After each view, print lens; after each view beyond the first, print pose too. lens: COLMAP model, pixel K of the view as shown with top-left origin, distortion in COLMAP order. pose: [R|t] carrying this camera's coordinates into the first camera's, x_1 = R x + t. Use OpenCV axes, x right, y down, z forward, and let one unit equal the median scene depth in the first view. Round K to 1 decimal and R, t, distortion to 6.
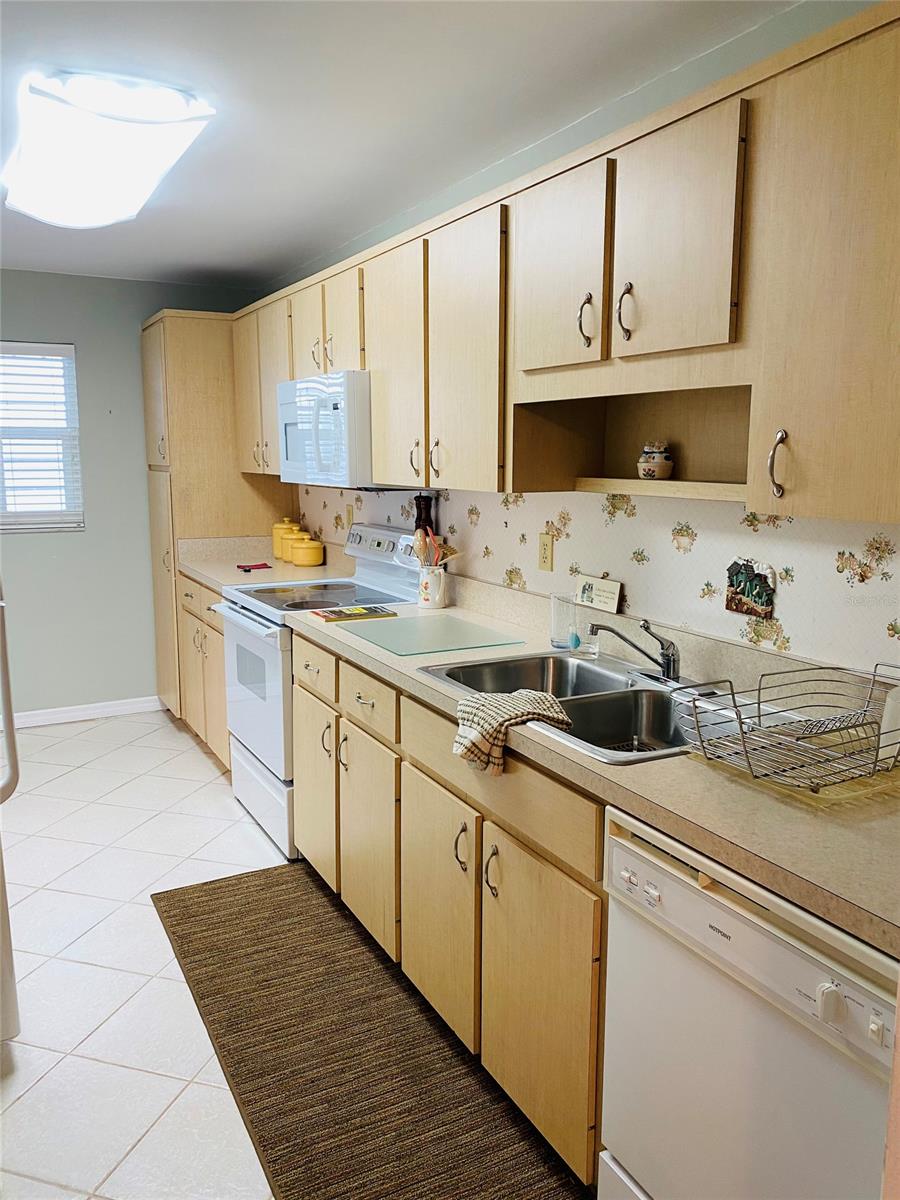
lens RADIAL K [[920.5, 0, 446.8], [0, 920.5, 602.5], [0, 0, 1]] dist [-0.006046, -0.003416]
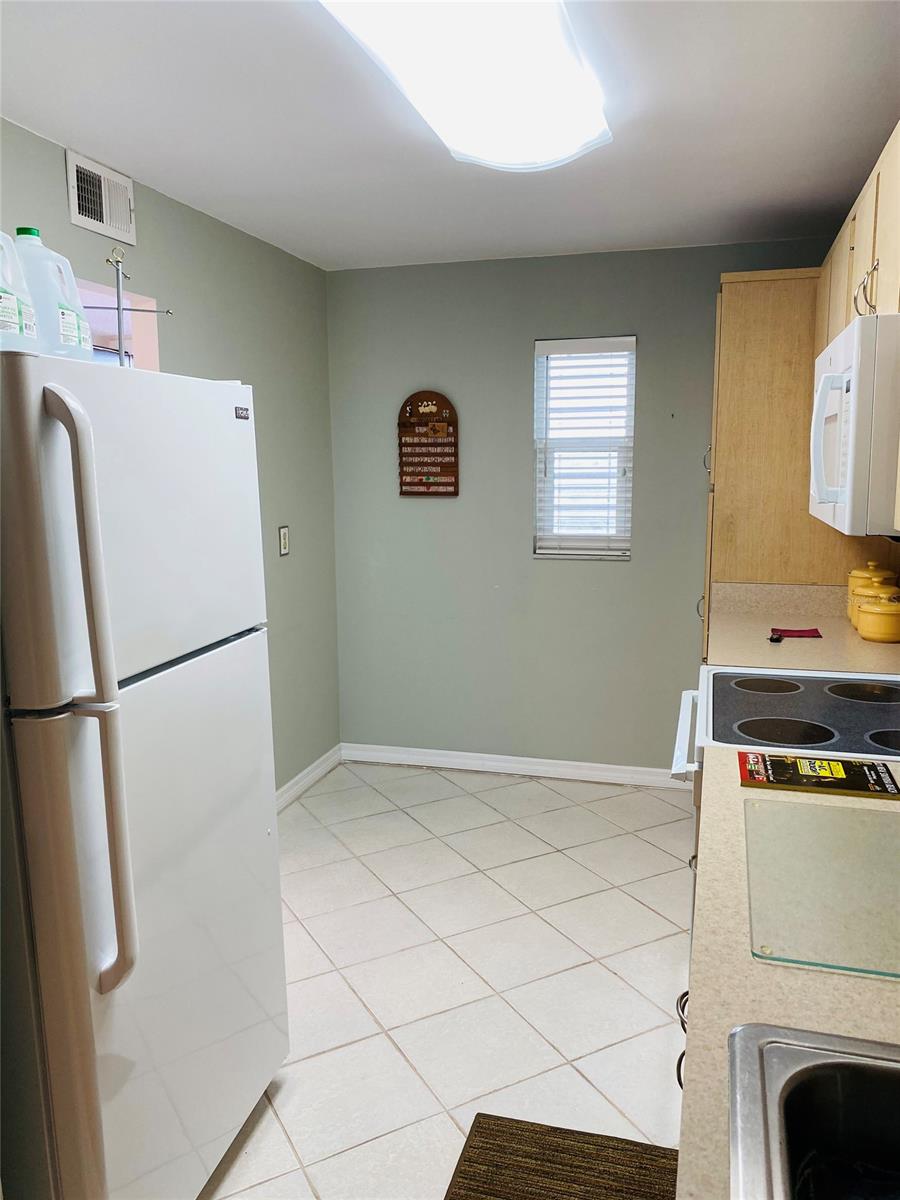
lens RADIAL K [[920.5, 0, 451.2], [0, 920.5, 608.3], [0, 0, 1]] dist [-0.006046, -0.003416]
pose [[0.726920, 0.095275, -0.680081, 0.067347], [-0.095100, 0.994753, 0.037709, -0.059079], [0.680105, 0.037264, 0.732167, 0.327625]]
